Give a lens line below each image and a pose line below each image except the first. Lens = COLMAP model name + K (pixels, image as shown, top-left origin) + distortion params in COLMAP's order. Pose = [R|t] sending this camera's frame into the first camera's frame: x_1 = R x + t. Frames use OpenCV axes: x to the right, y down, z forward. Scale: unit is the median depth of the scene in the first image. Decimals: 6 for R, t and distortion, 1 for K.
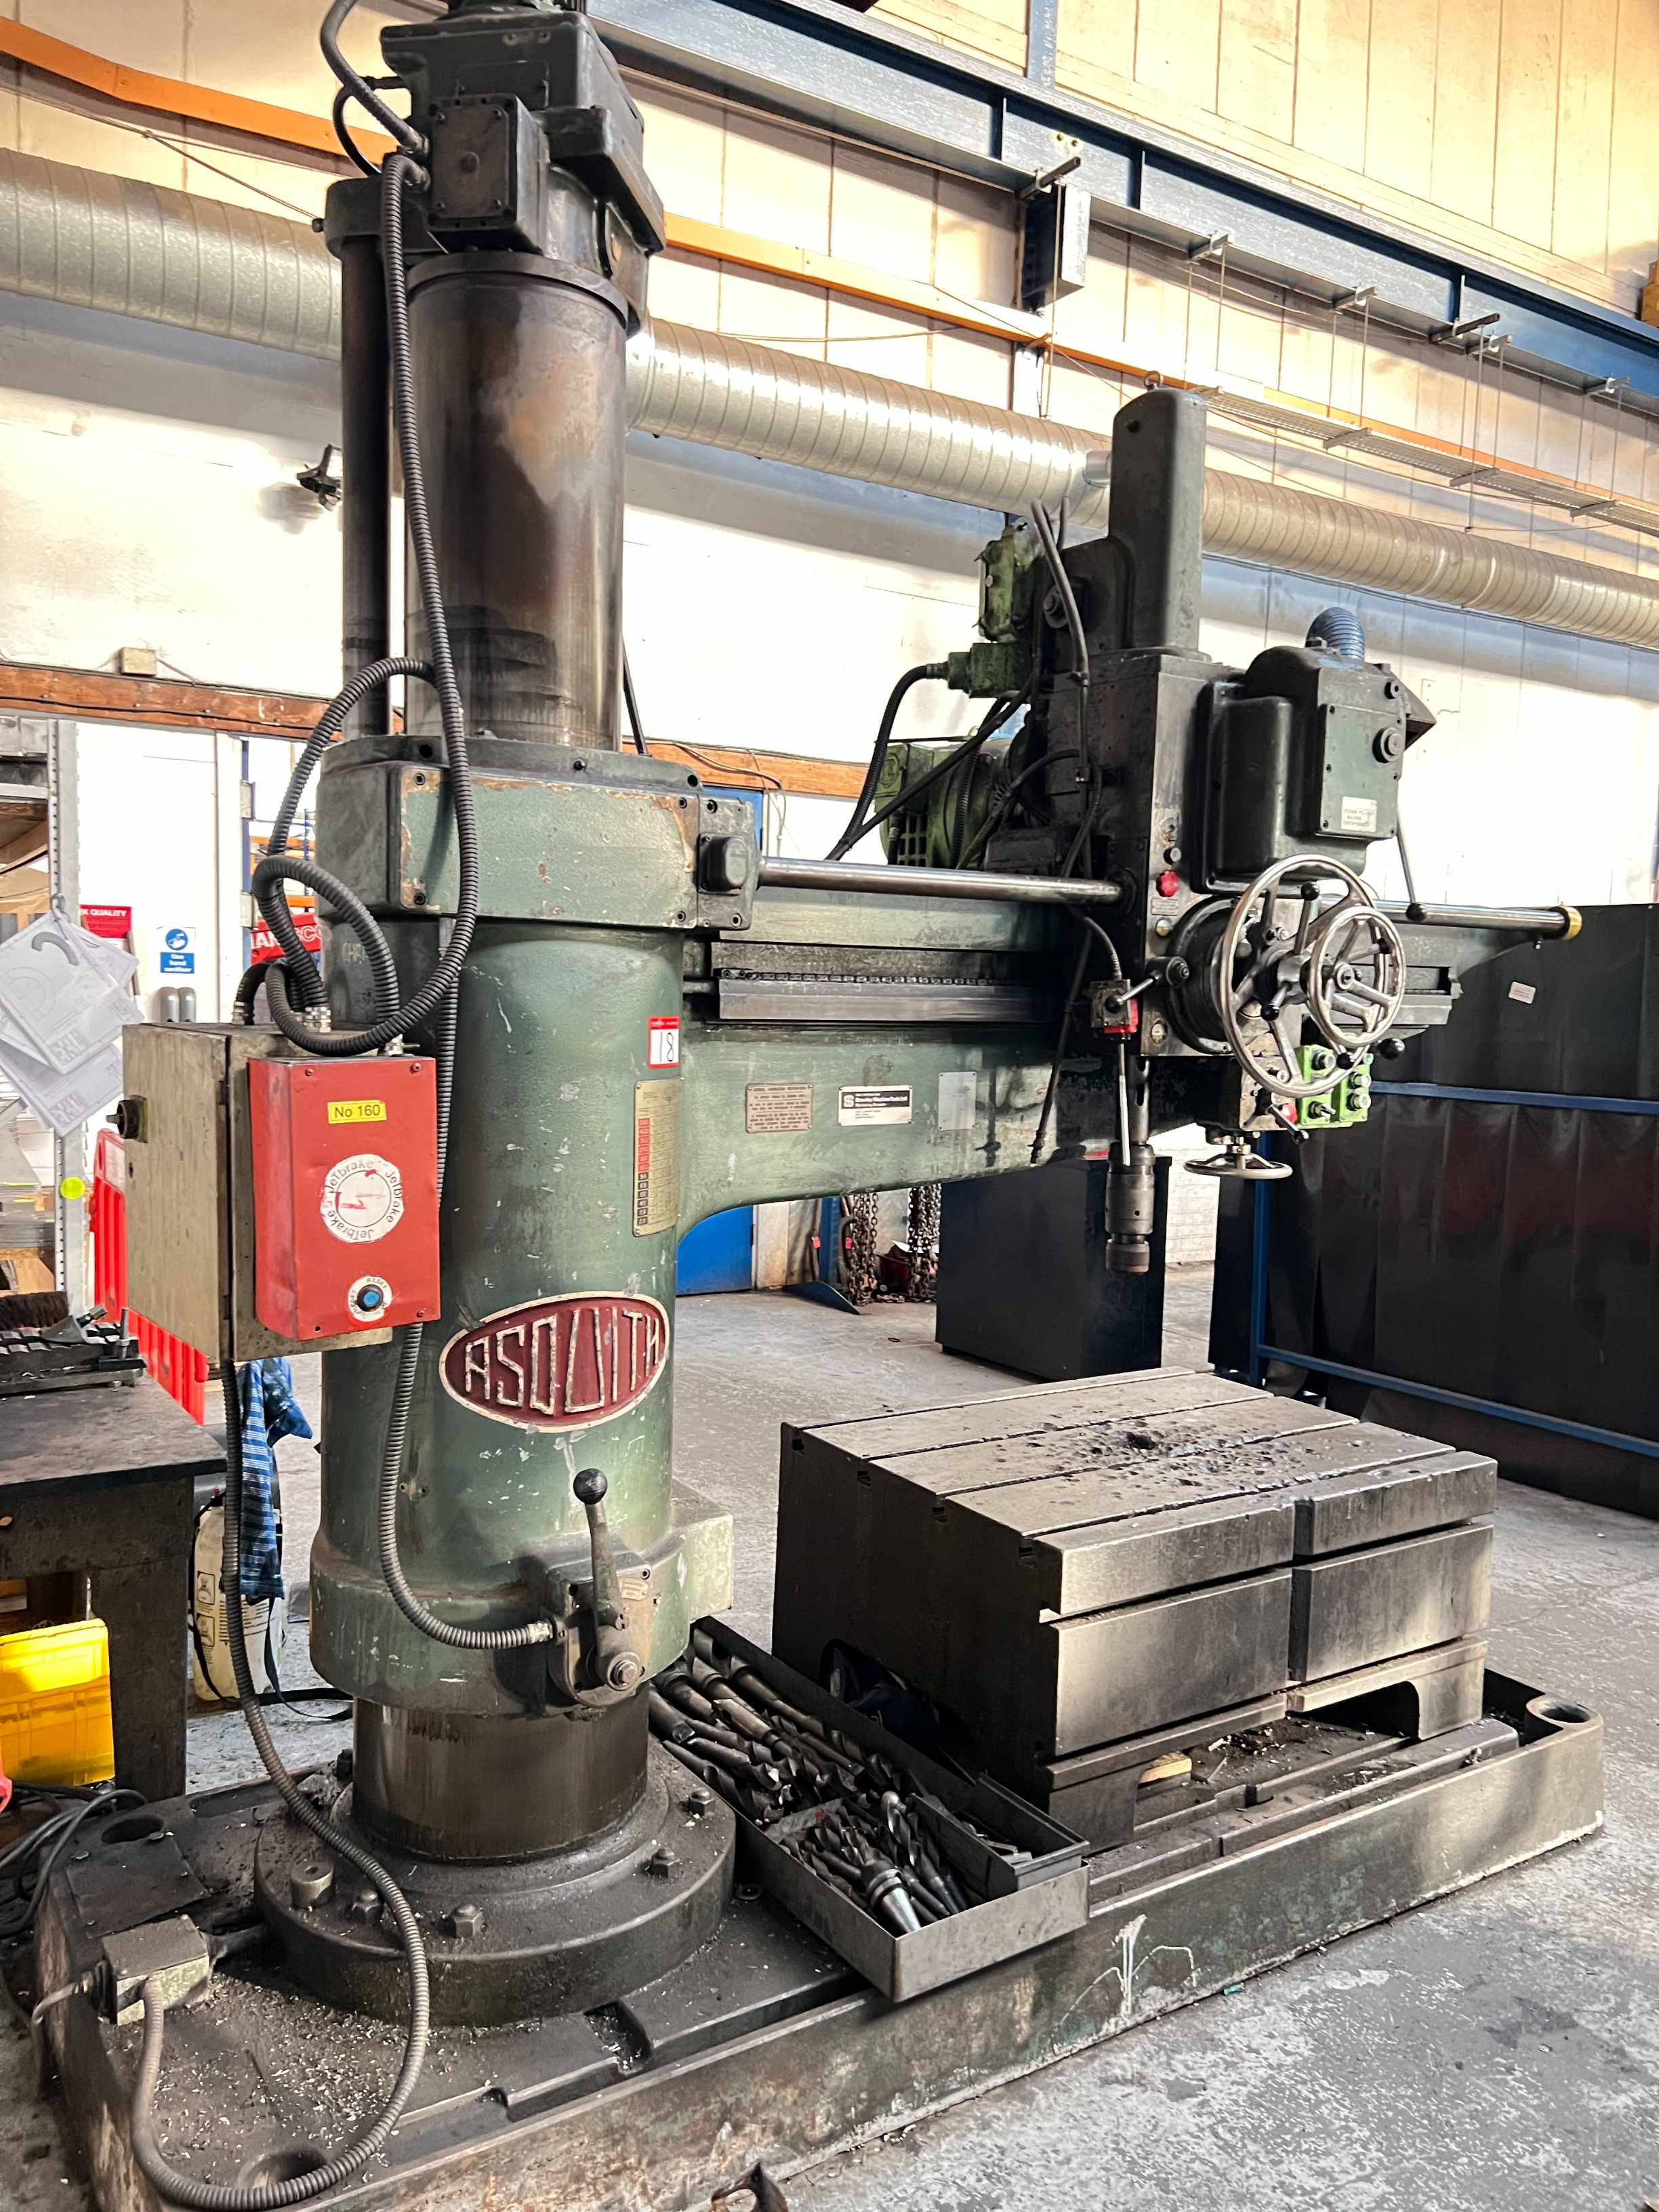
lens RADIAL K [[1657.0, 0, 835.1], [0, 1657.0, 1132.4], [0, 0, 1]] dist [0.056178, -0.063821]
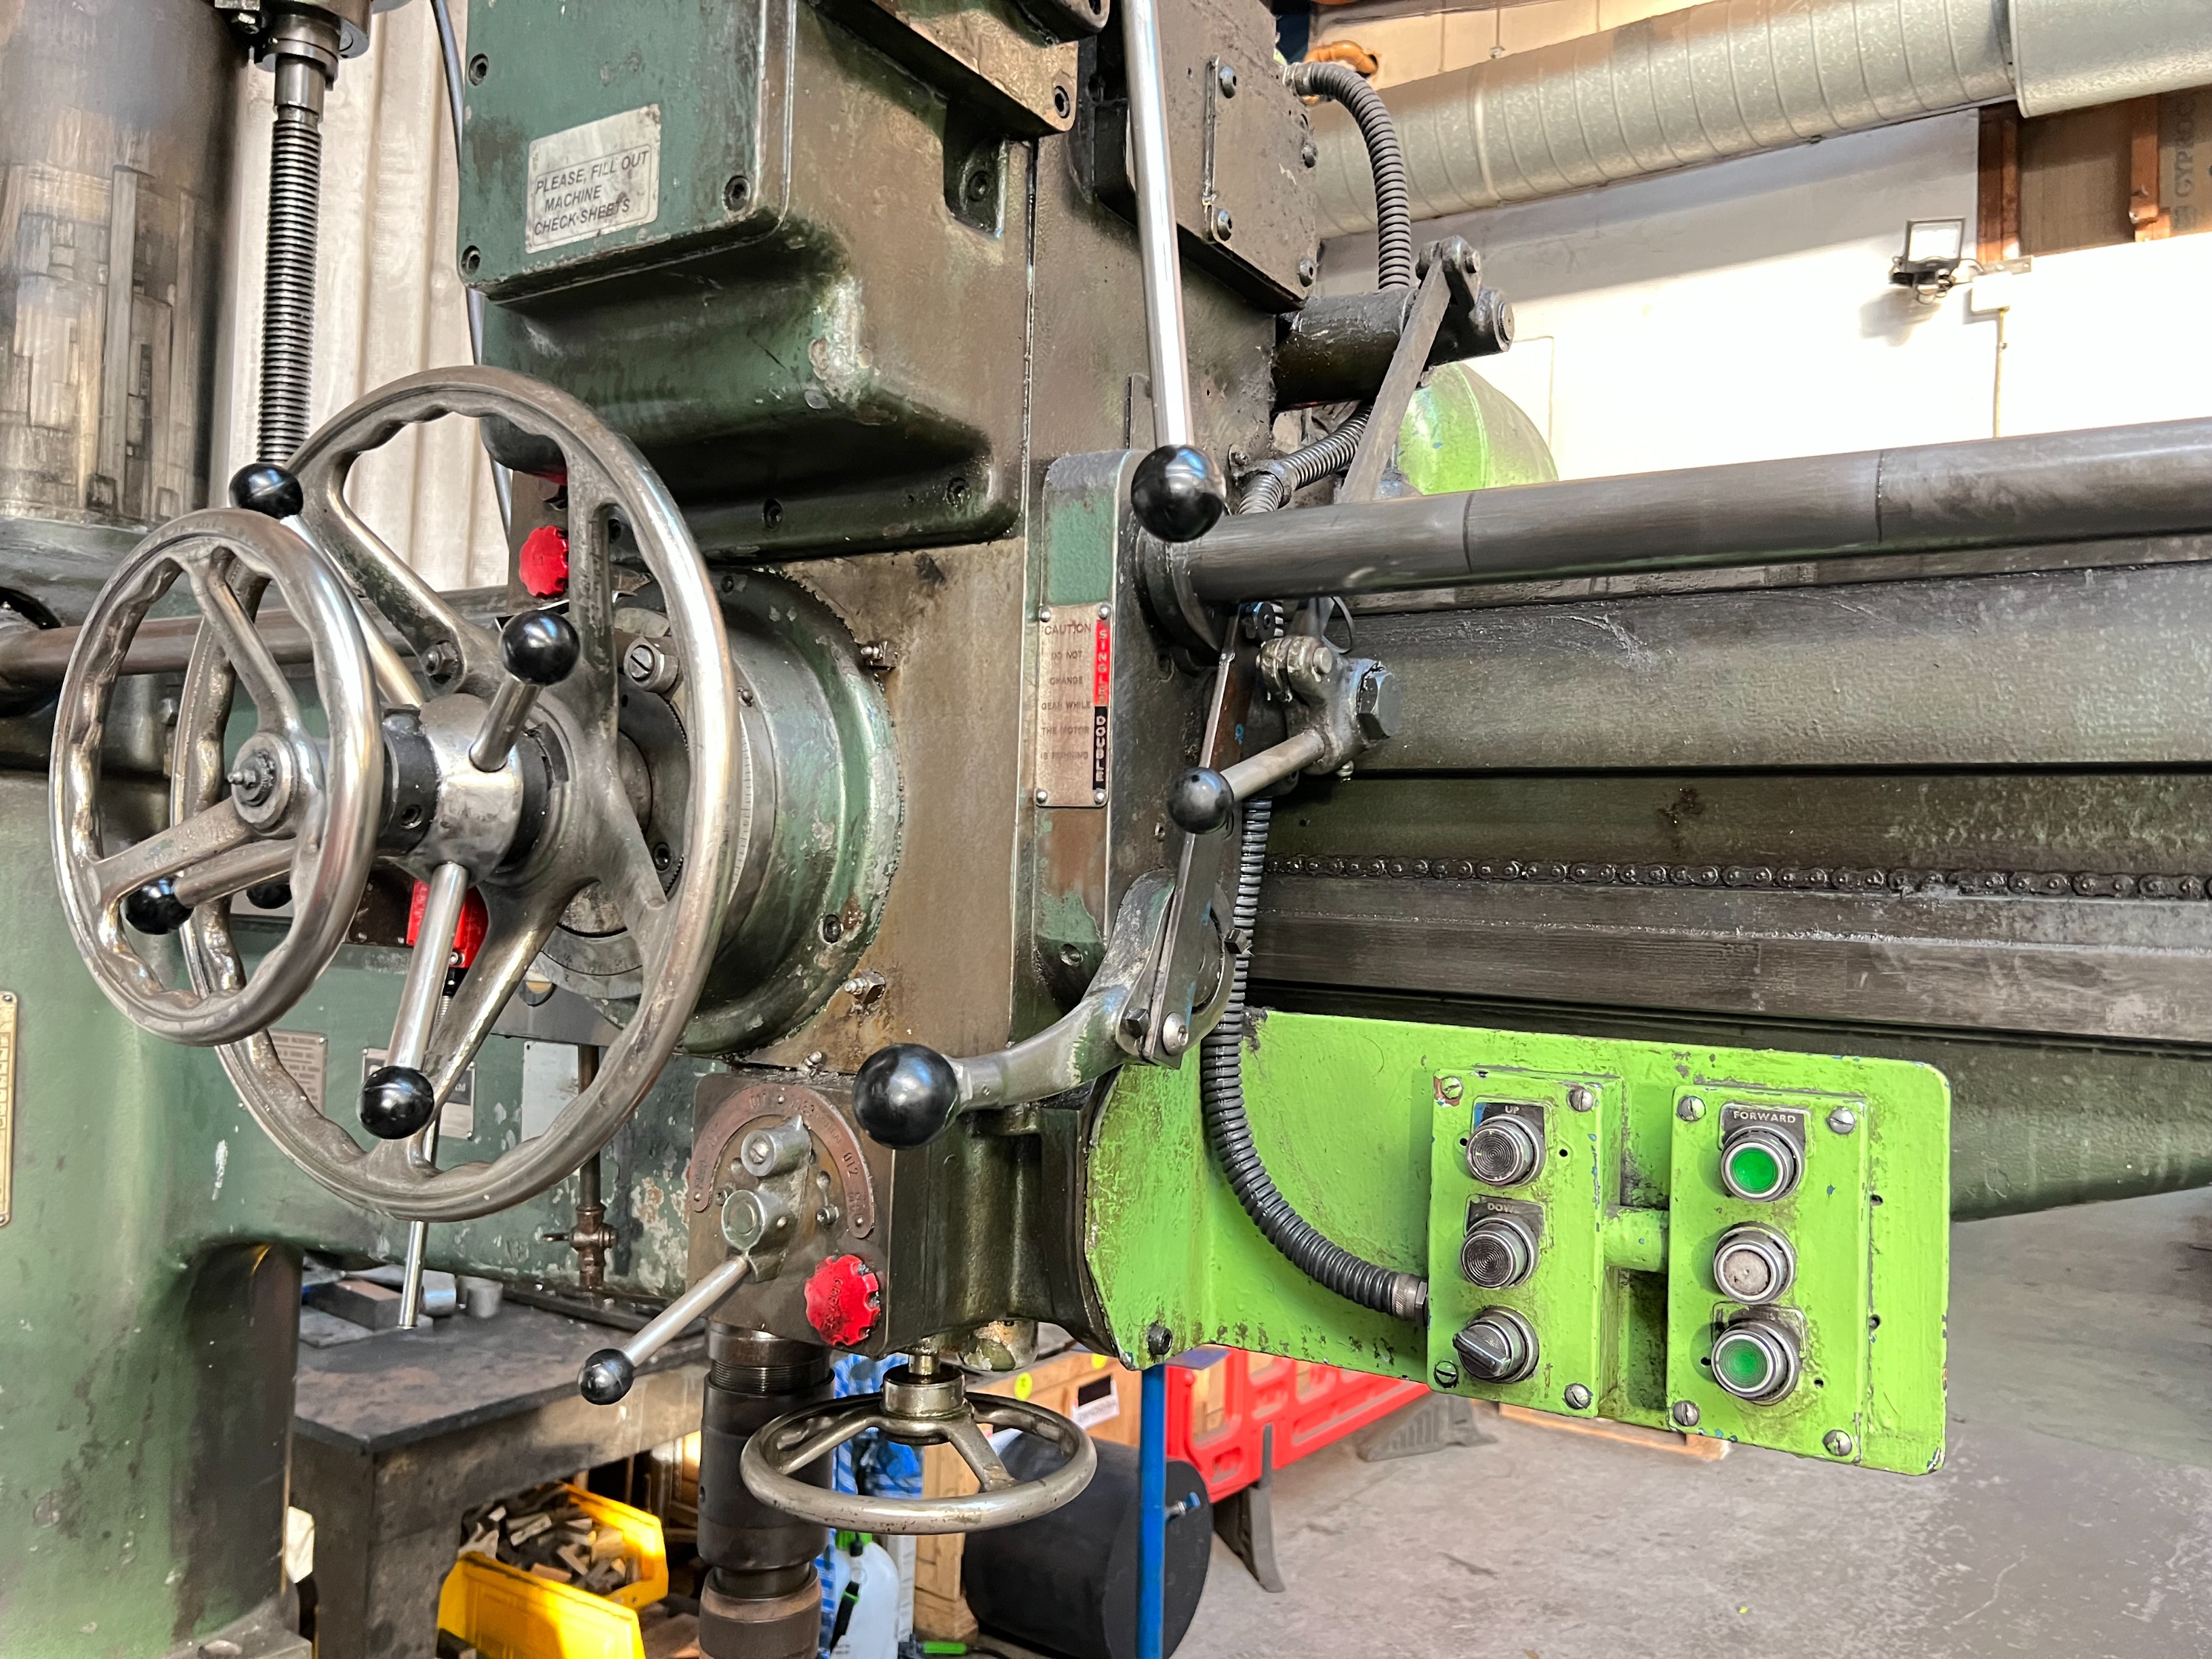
lens RADIAL K [[1657.0, 0, 1106.0], [0, 1657.0, 829.5], [0, 0, 1]] dist [0.056178, -0.063821]
pose [[0.407926, -0.038876, -0.912187, 0.177585], [-0.103523, 0.990681, -0.088516, -0.022561], [0.907127, 0.130540, 0.400100, 0.298426]]
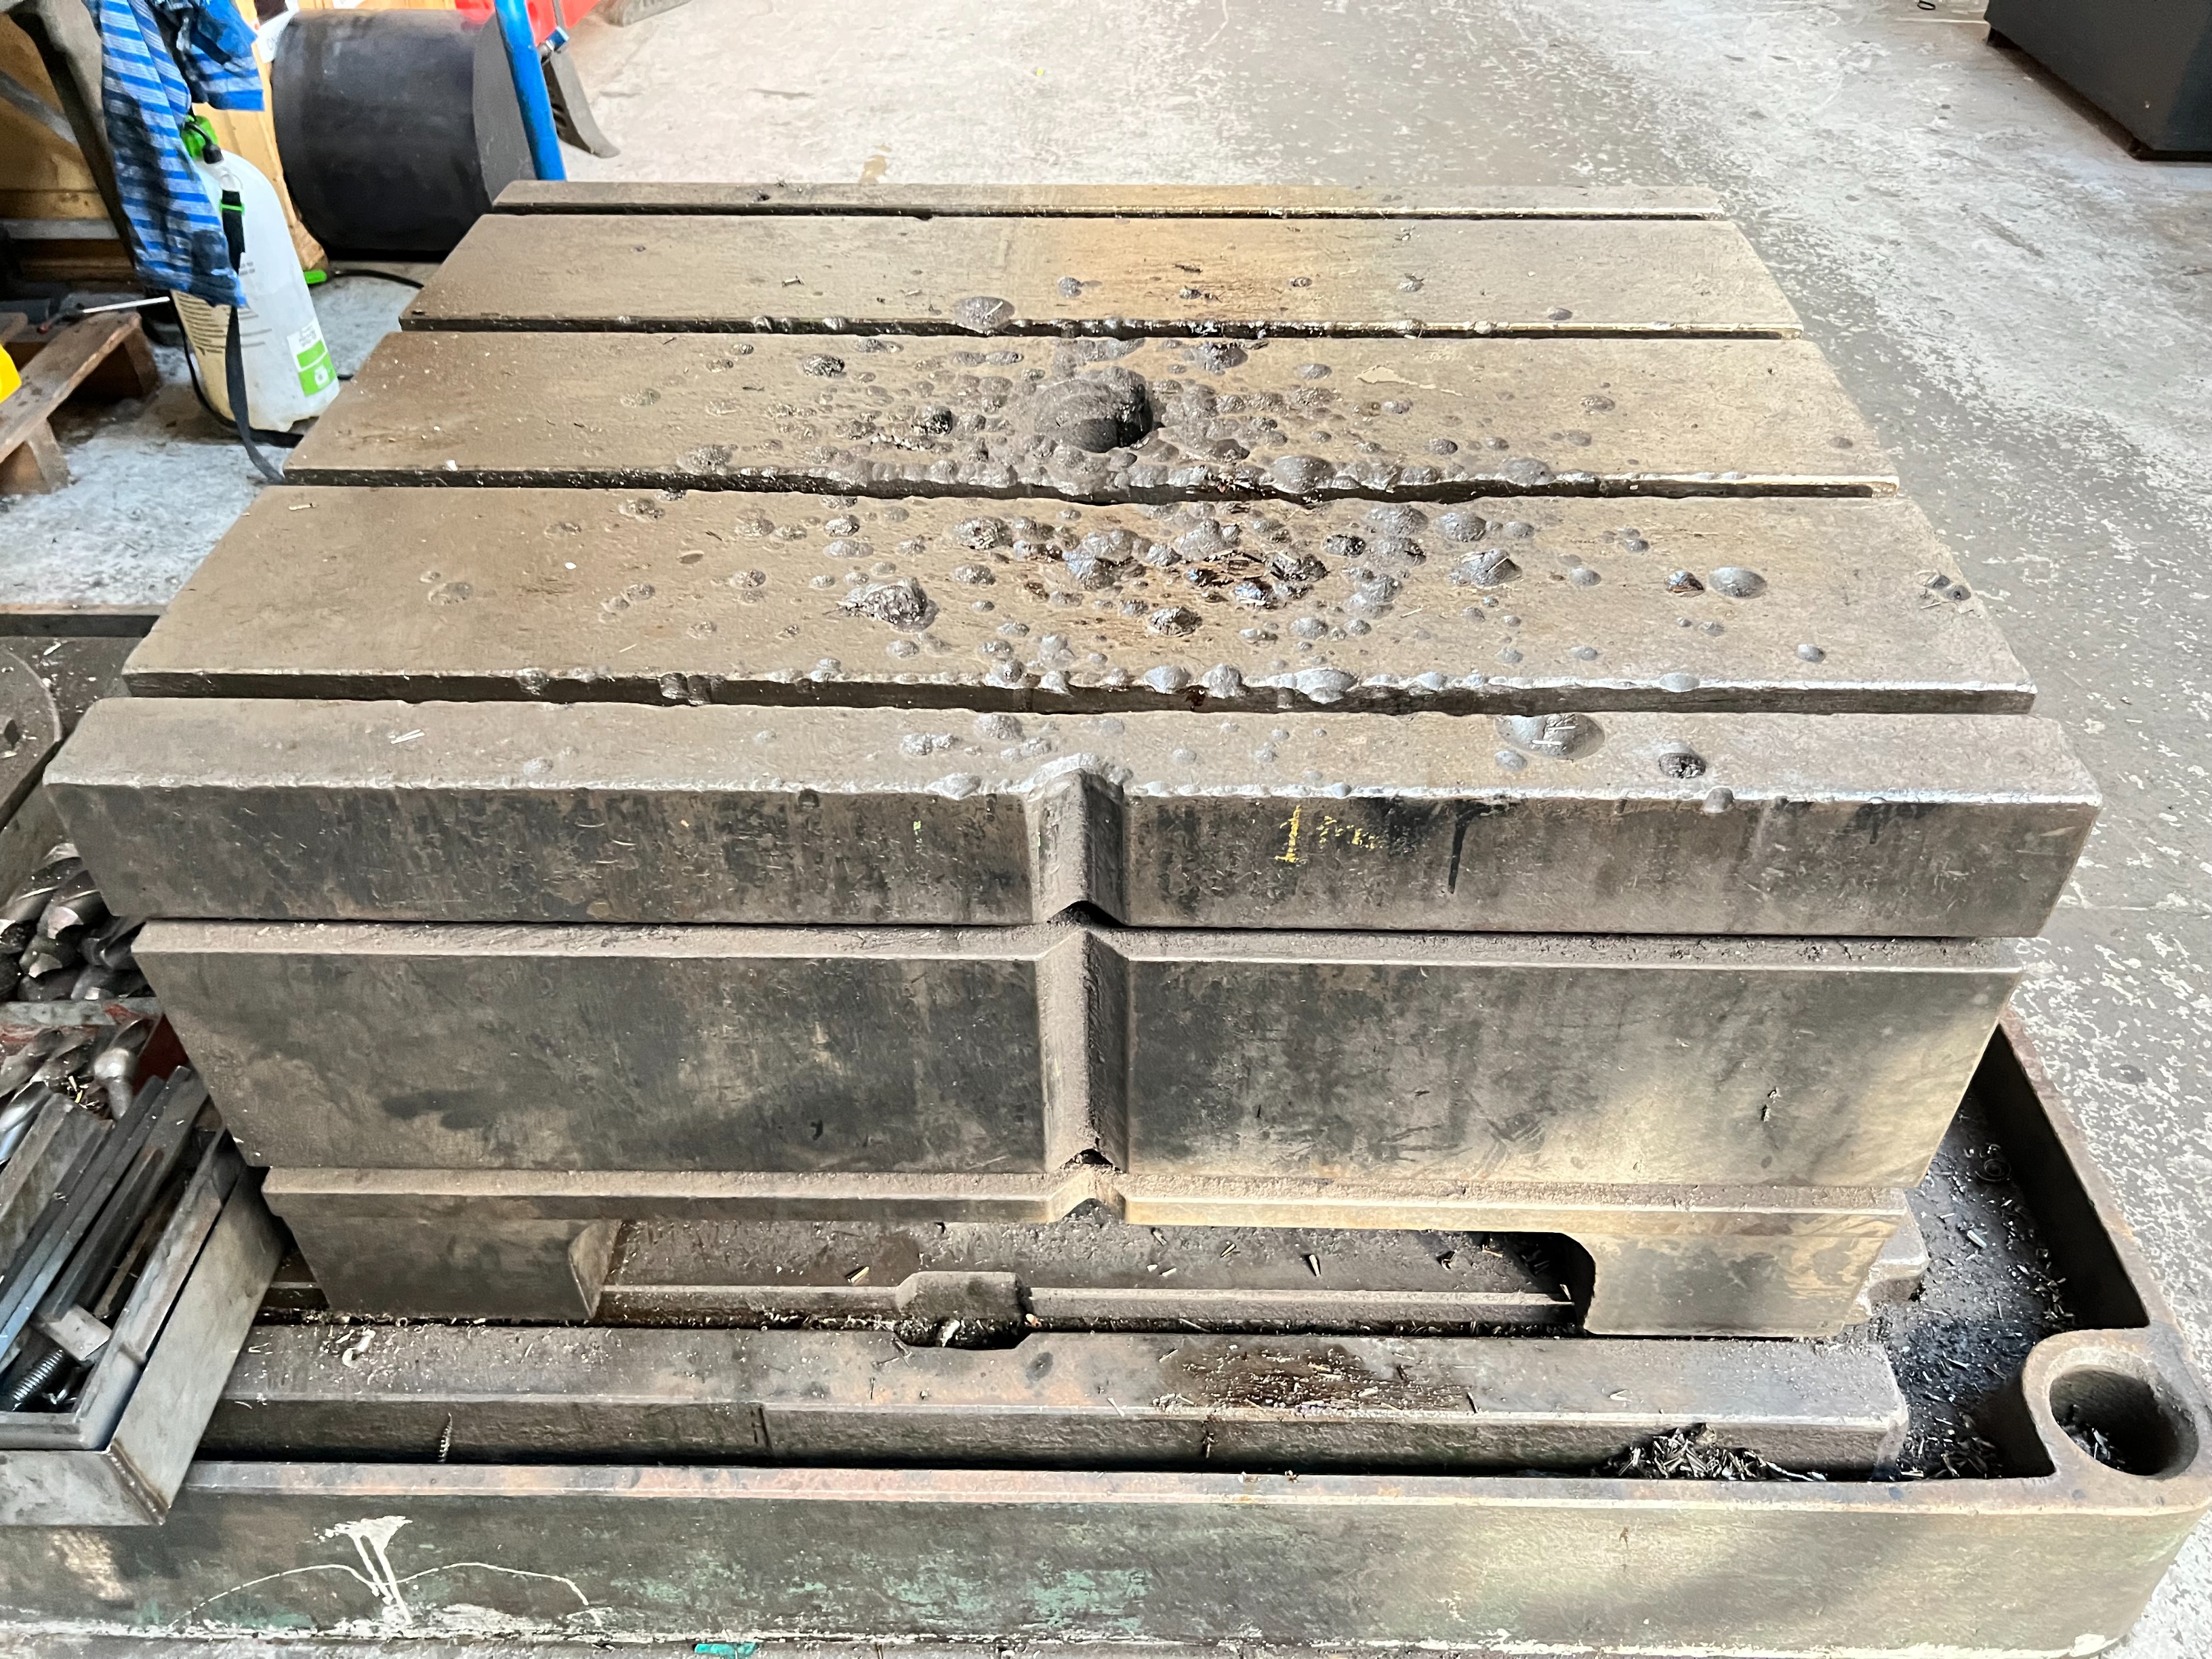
lens RADIAL K [[1697.5, 0, 1106.0], [0, 1697.5, 829.5], [0, 0, 1]] dist [0.015589, -0.004651]
pose [[0.834052, 0.342599, -0.432415, 0.131037], [-0.029994, 0.810807, 0.584544, 0.014686], [0.550869, -0.474570, 0.686532, 0.245633]]
